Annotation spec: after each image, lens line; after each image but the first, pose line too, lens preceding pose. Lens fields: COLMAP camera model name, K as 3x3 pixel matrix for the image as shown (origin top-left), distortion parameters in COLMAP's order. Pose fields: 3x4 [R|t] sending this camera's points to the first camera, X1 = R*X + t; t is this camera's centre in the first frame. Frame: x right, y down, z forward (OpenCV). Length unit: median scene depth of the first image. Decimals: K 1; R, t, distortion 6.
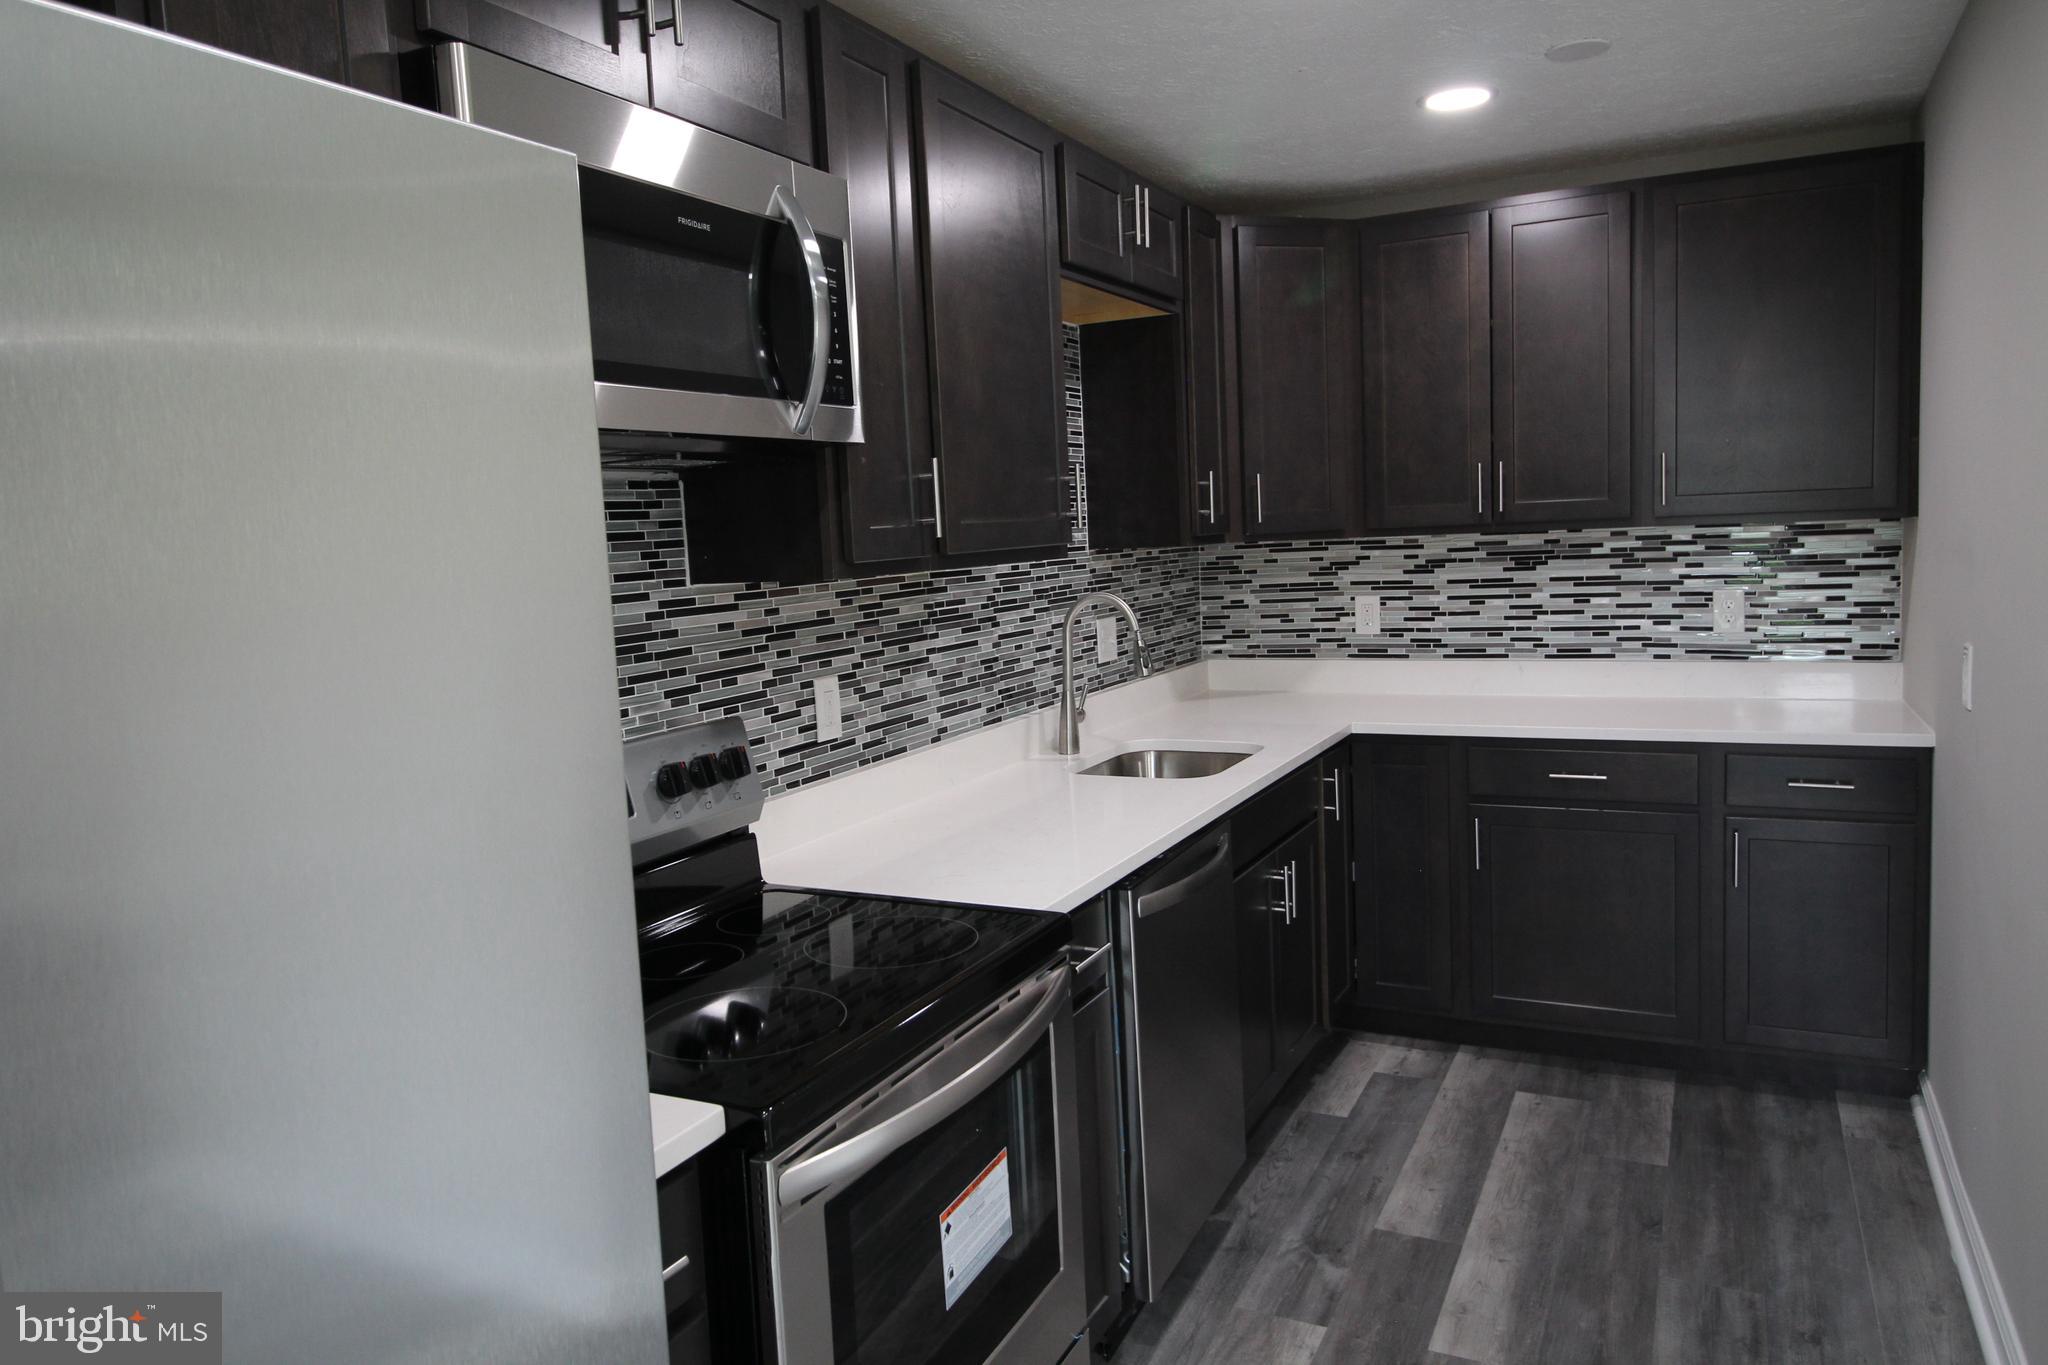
lens RADIAL K [[1411.4, 0, 1021.9], [0, 1411.4, 676.7], [0, 0, 1]] dist [0.003954, -0.005890]
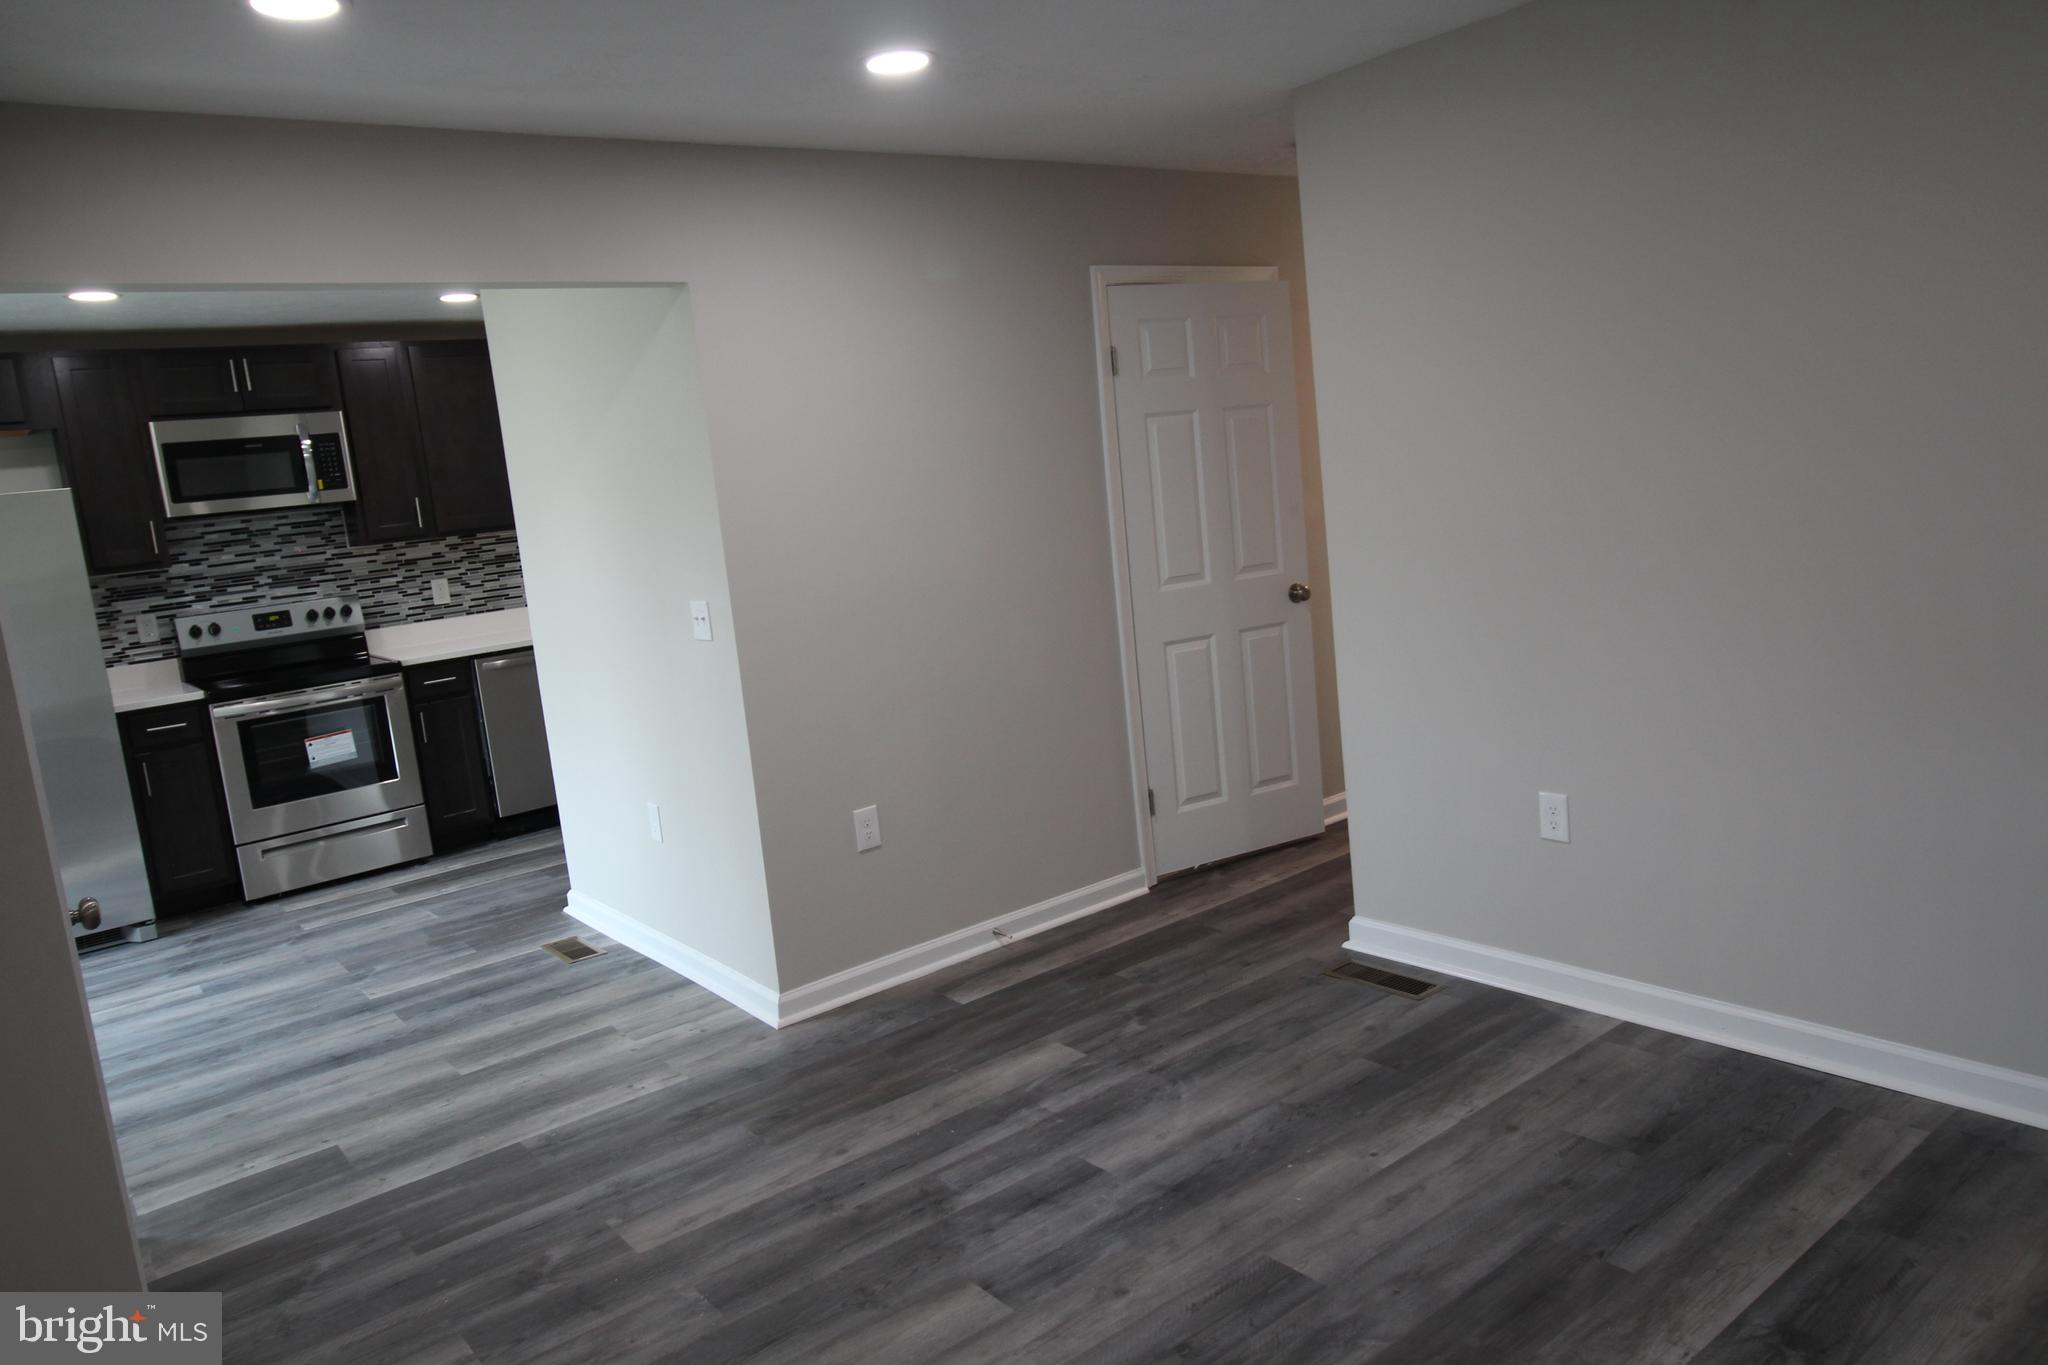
lens RADIAL K [[1411.4, 0, 1028.9], [0, 1411.4, 682.5], [0, 0, 1]] dist [0.003954, -0.005890]
pose [[0.898623, 0.019784, -0.438276, 1.995125], [0.015947, 0.996850, 0.077695, 0.005650], [0.438432, -0.076808, 0.895476, -0.844247]]
